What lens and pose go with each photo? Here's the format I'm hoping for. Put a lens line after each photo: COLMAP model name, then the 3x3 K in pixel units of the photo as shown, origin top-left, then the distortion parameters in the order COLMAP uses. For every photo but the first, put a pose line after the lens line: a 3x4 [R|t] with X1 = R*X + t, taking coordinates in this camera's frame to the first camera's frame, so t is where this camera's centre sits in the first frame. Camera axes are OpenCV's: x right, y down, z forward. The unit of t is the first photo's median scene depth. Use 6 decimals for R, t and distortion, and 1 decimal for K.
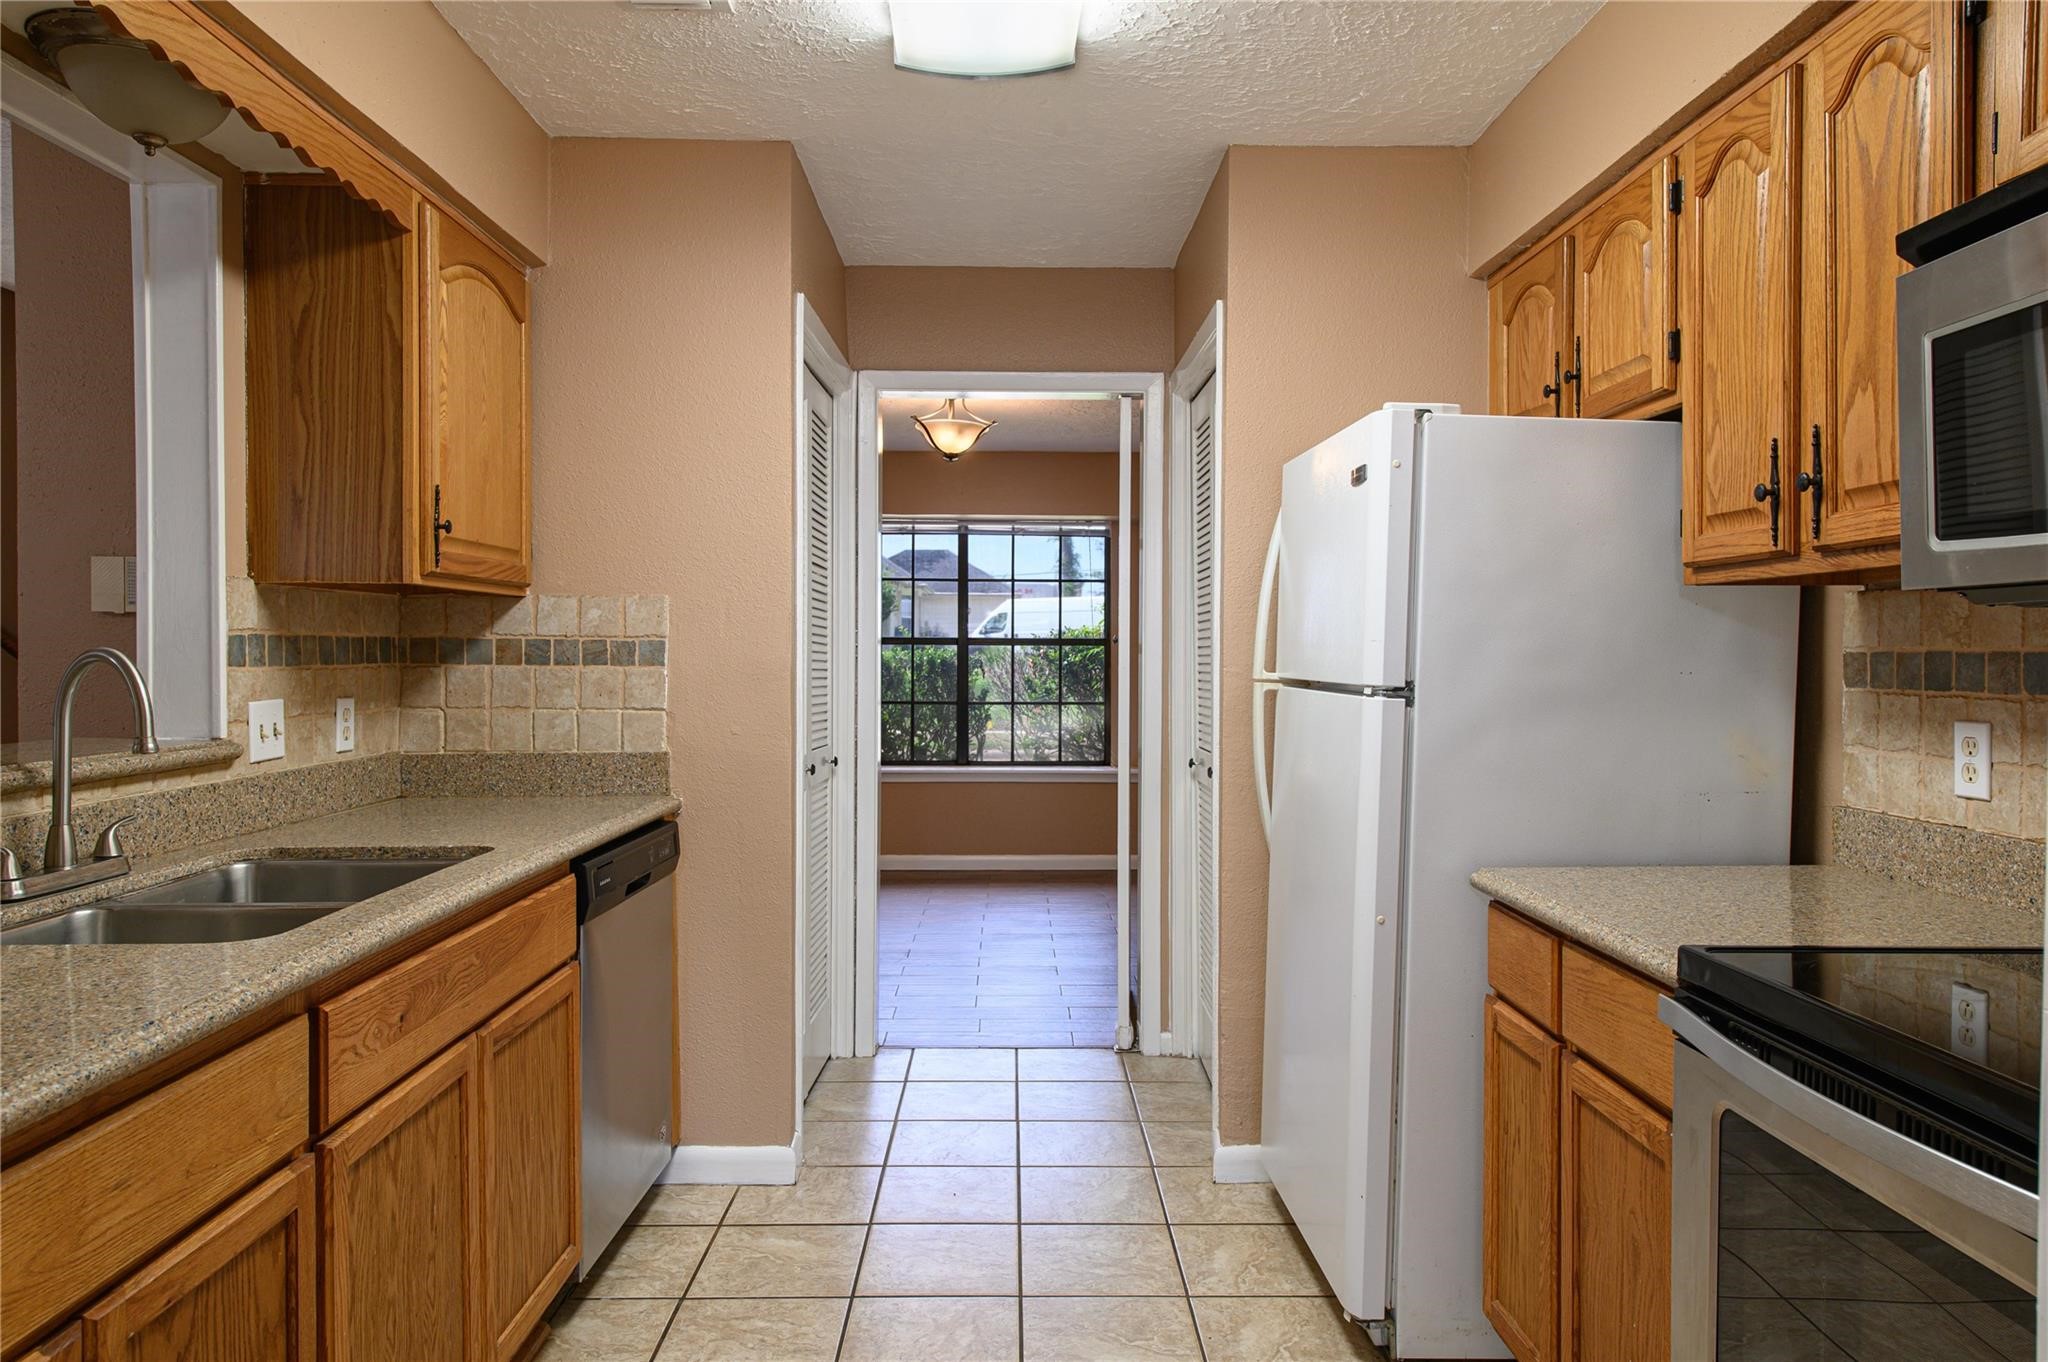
lens RADIAL K [[1338.4, 0, 1023.1], [0, 1338.4, 670.3], [0, 0, 1]] dist [0.006069, 0.000416]
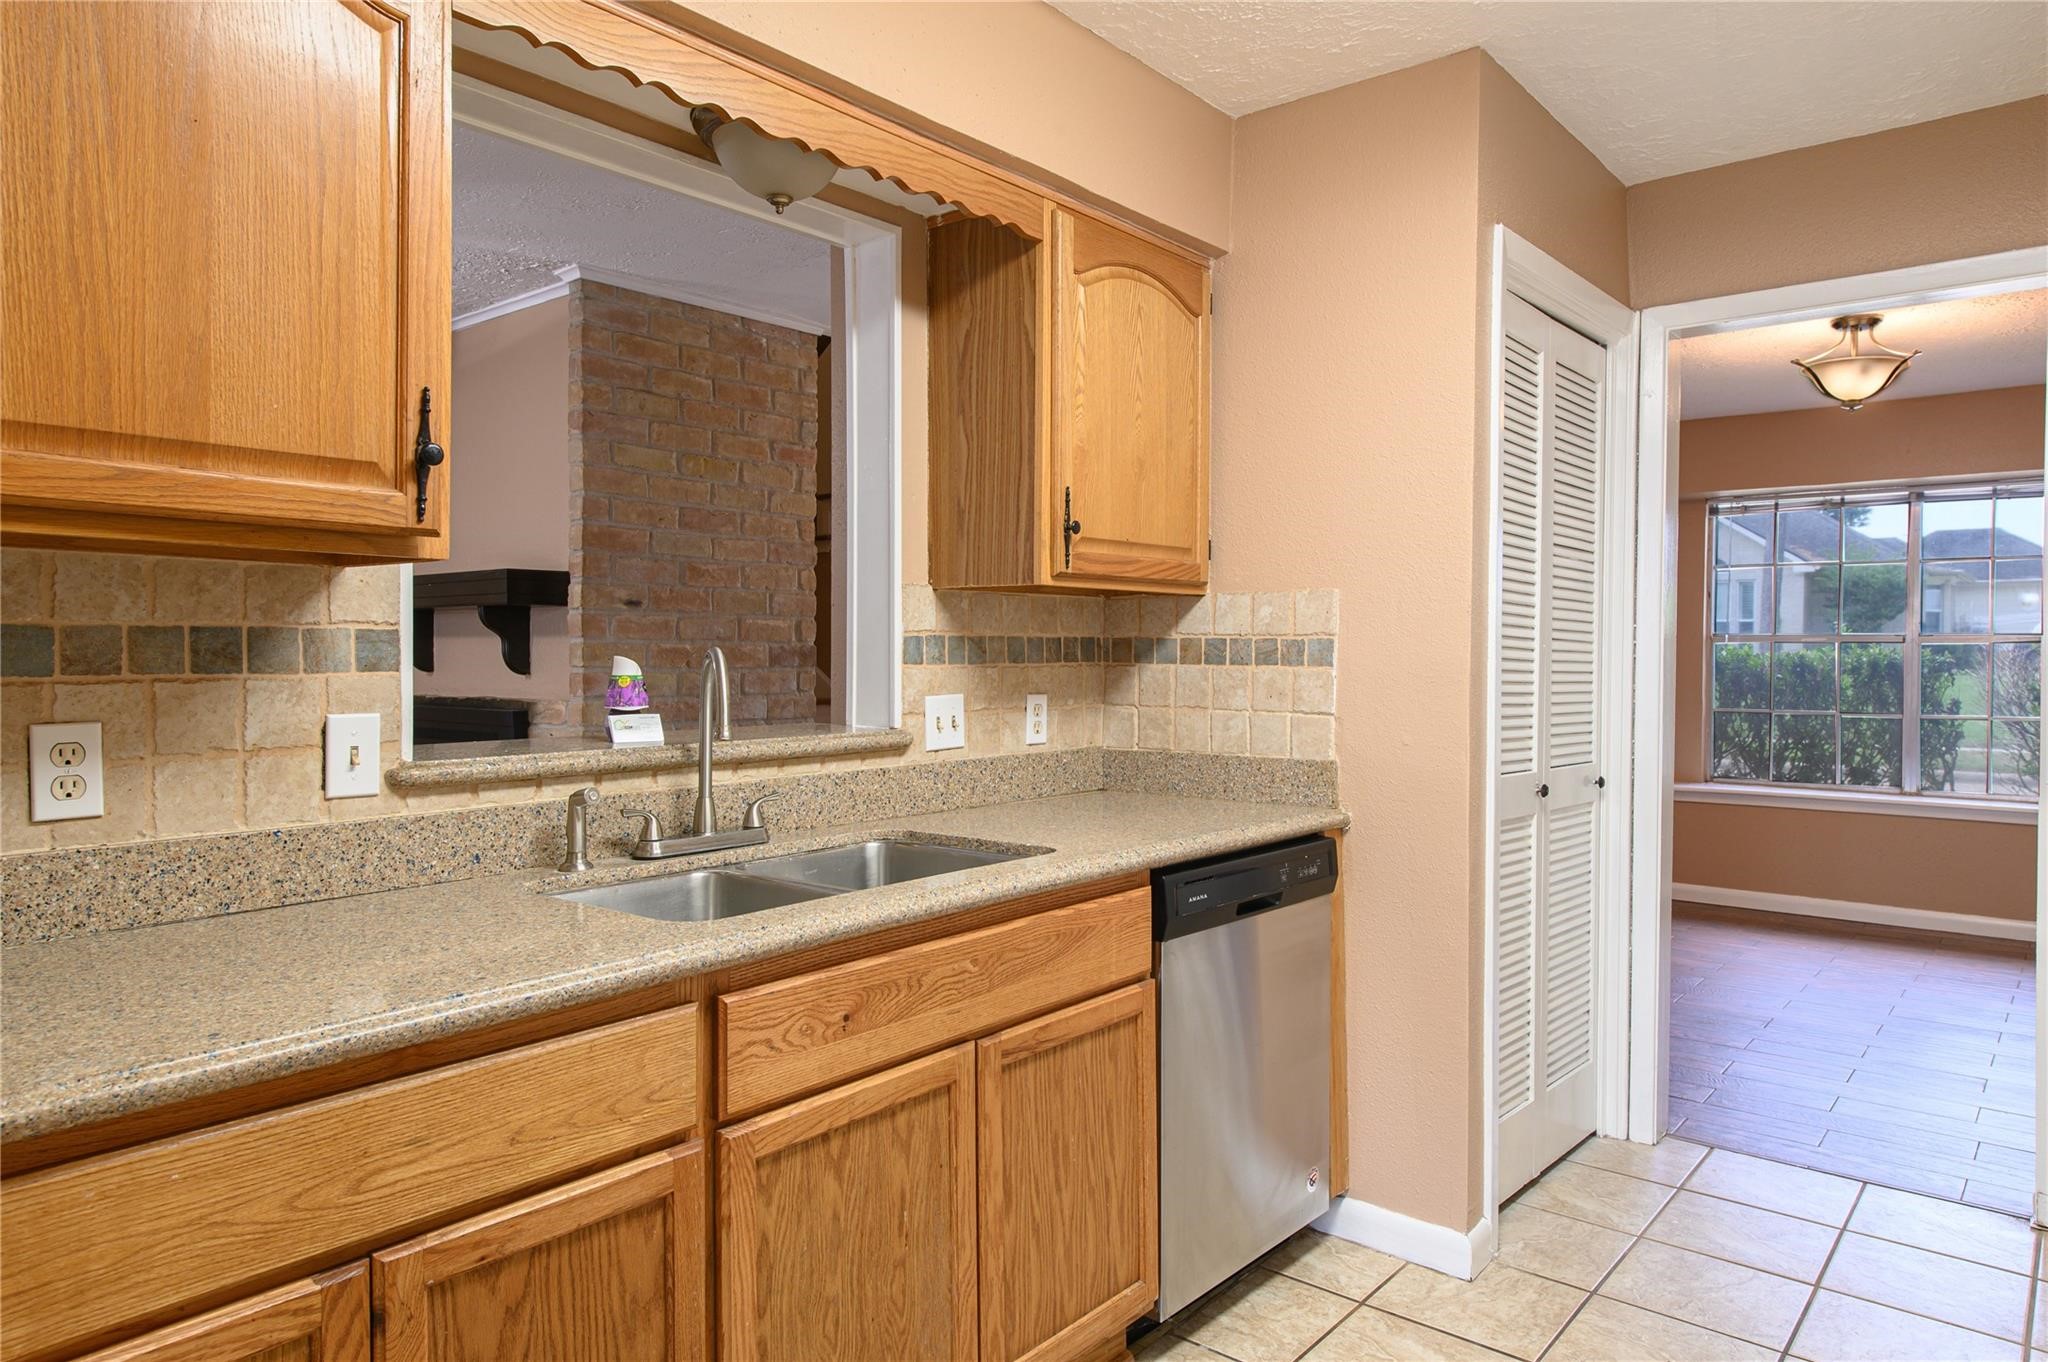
lens RADIAL K [[1276.5, 0, 1040.1], [0, 1276.5, 673.2], [0, 0, 1]] dist [0.034618, -0.029794]
pose [[0.759850, 0.010973, -0.650005, 0.180621], [-0.009107, 0.999939, 0.006235, -0.002893], [0.650034, 0.001182, 0.759904, 0.254189]]
